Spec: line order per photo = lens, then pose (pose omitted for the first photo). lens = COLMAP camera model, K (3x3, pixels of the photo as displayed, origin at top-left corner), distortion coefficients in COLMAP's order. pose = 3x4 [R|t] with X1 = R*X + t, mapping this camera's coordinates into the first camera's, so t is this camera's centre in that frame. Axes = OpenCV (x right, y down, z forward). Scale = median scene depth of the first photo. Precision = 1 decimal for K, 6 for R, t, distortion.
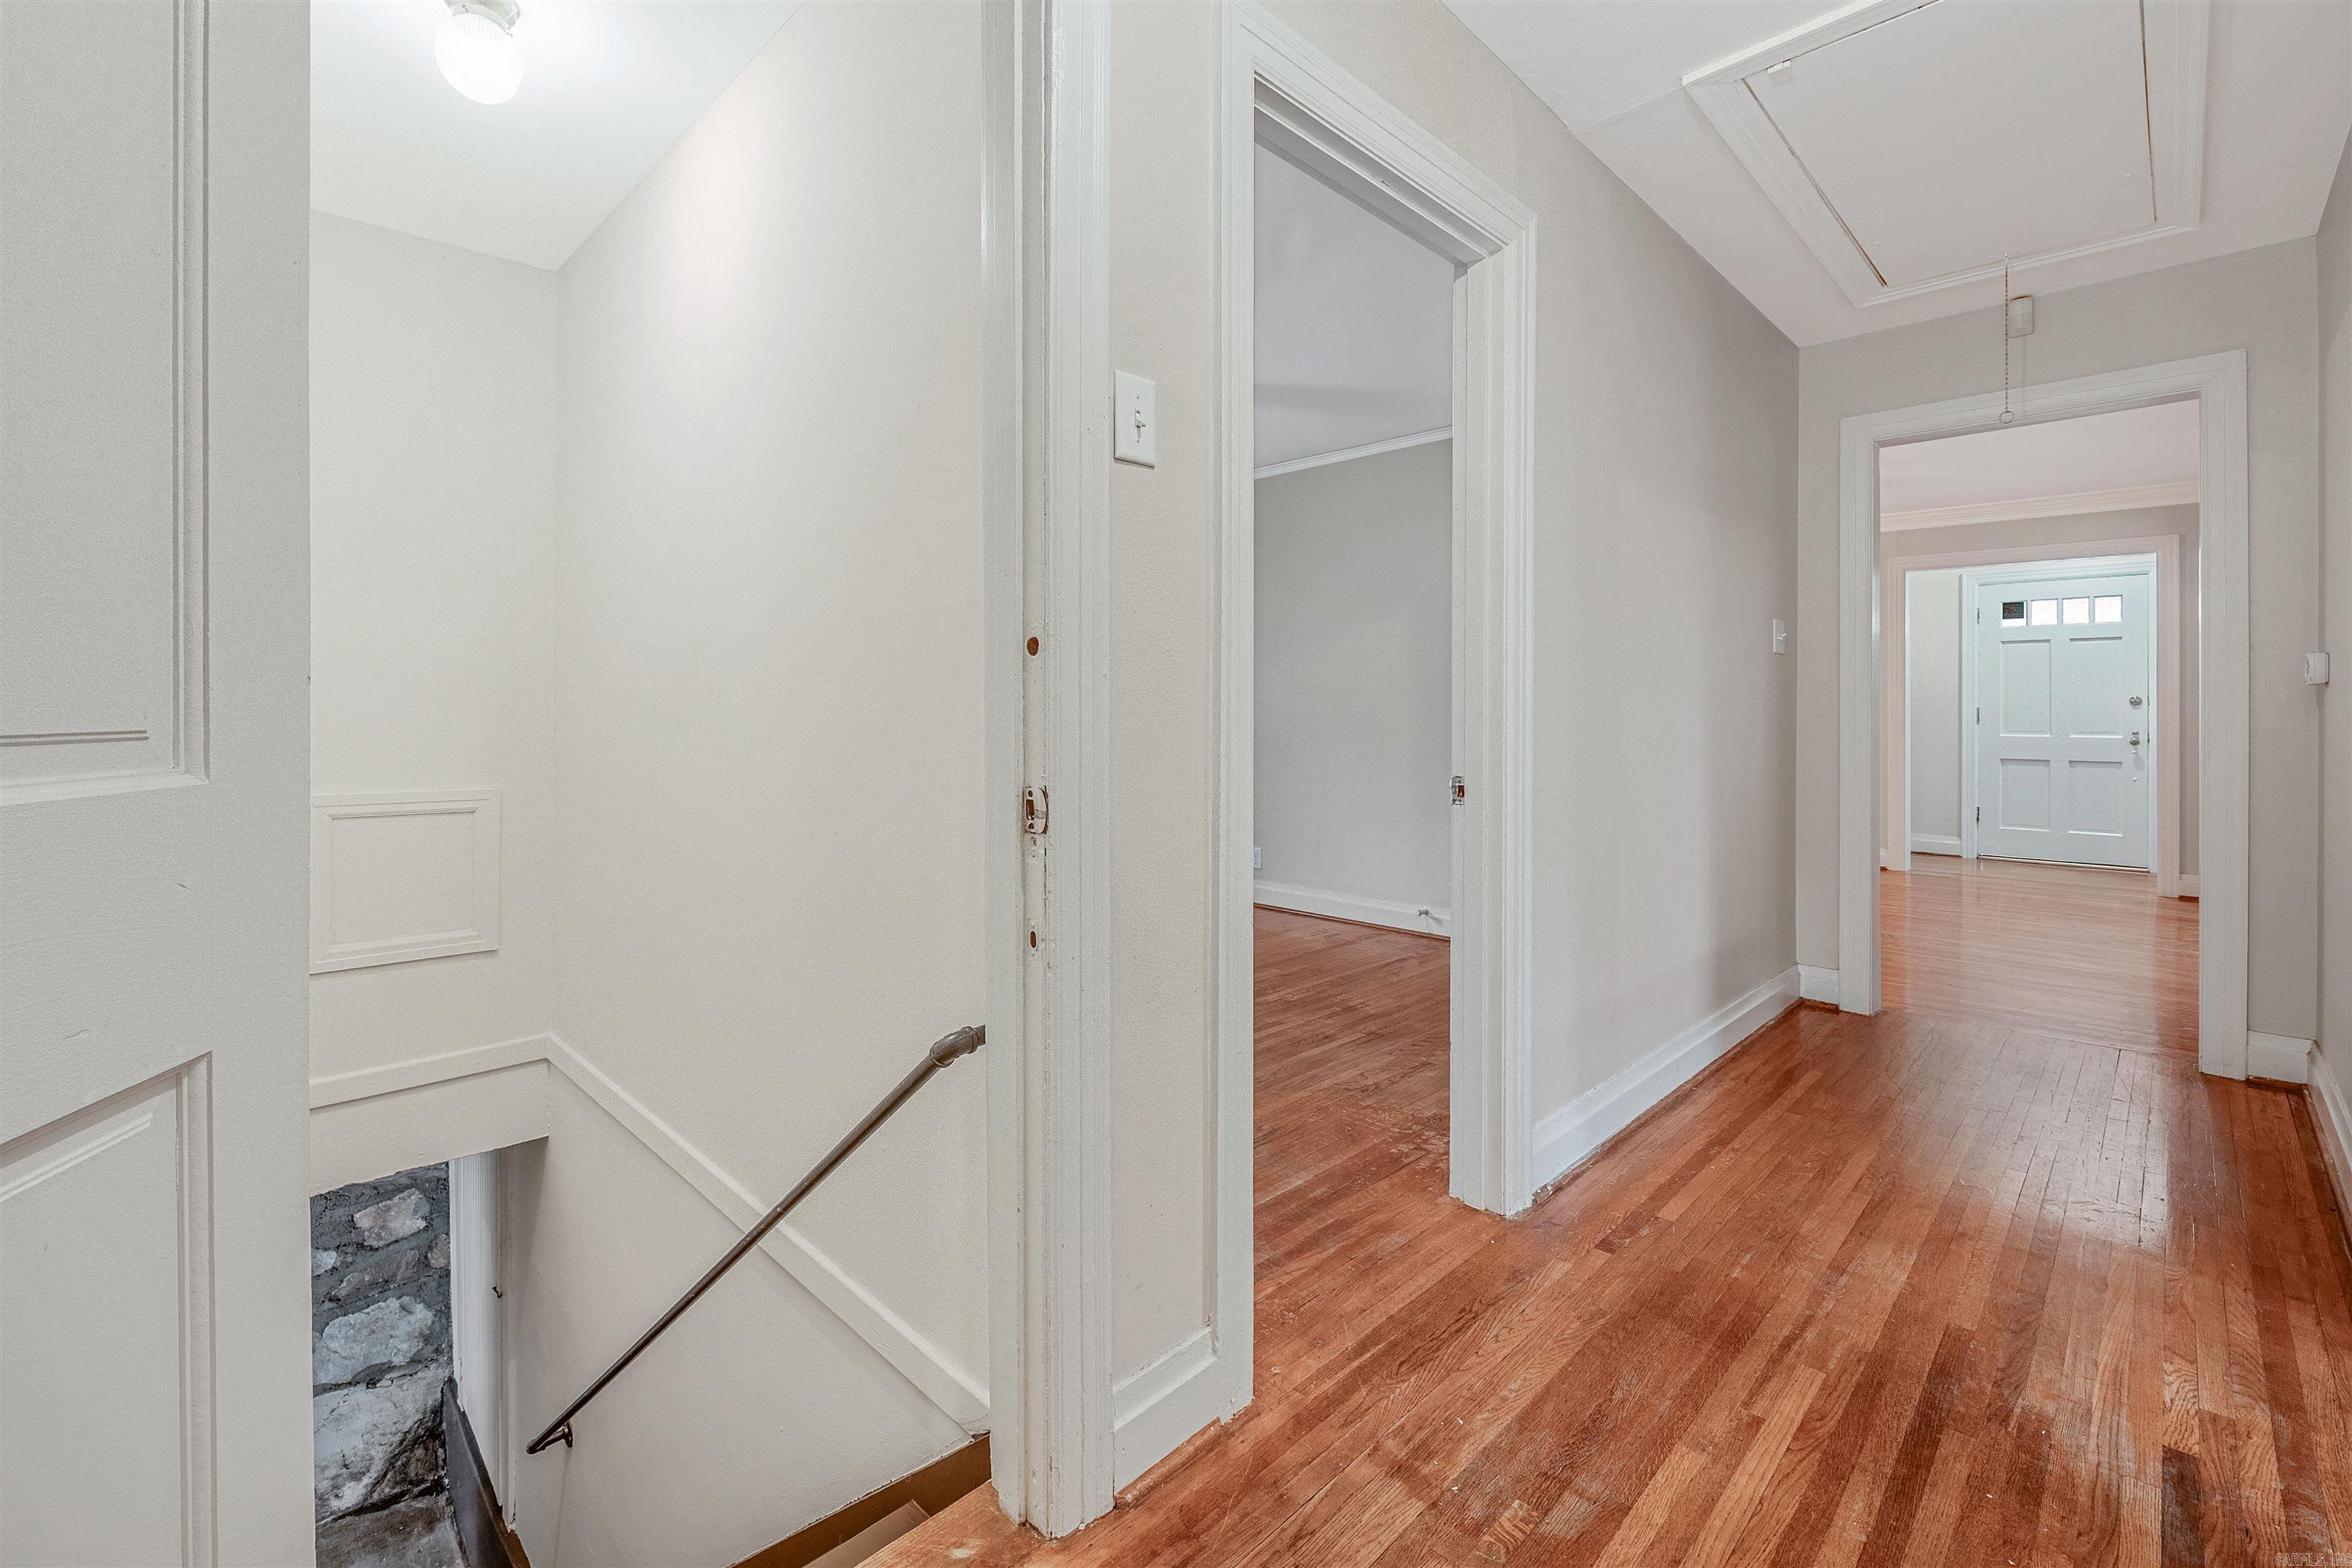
lens RADIAL K [[992.4, 0, 1174.0], [0, 992.4, 710.0], [0, 0, 1]] dist [-0.014002, 0.000138]
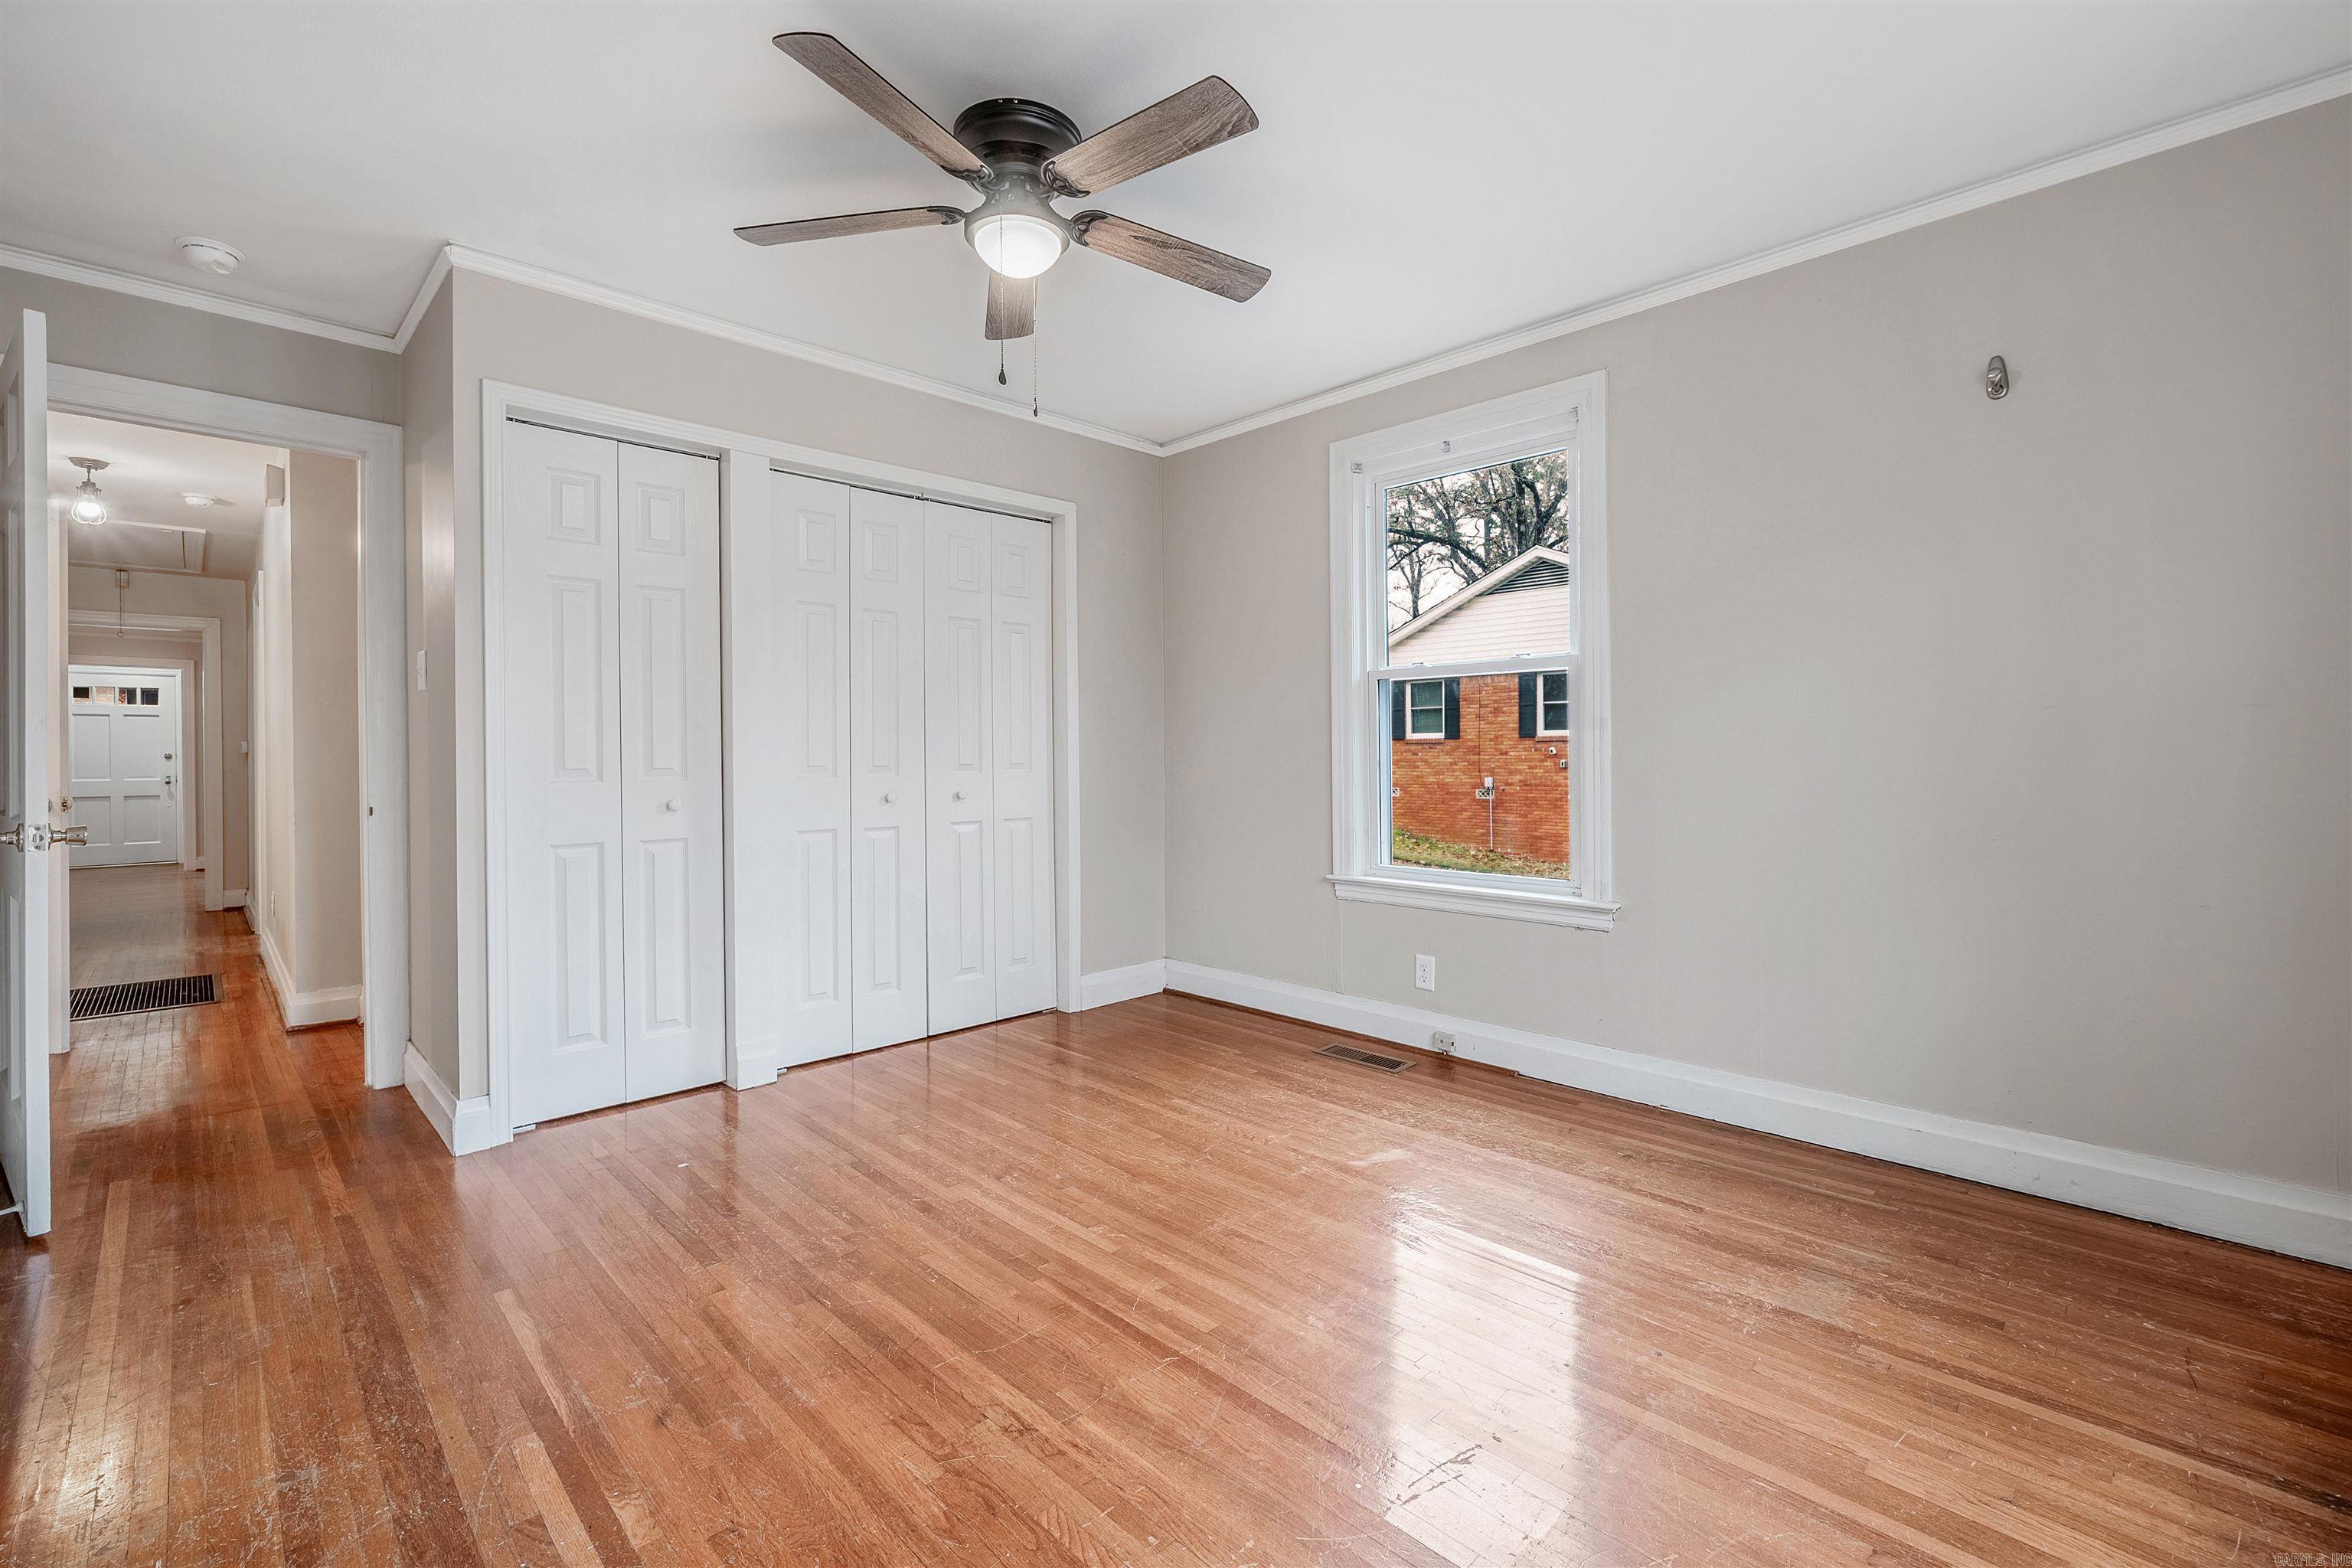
lens RADIAL K [[1005.0, 0, 1133.5], [0, 1005.0, 755.9], [0, 0, 1]] dist [-0.001083, -0.000166]
pose [[0.022813, -0.006771, 0.999717, -0.612475], [0.010225, 0.999926, 0.006540, -0.004689], [-0.999687, 0.010073, 0.022881, -0.604617]]
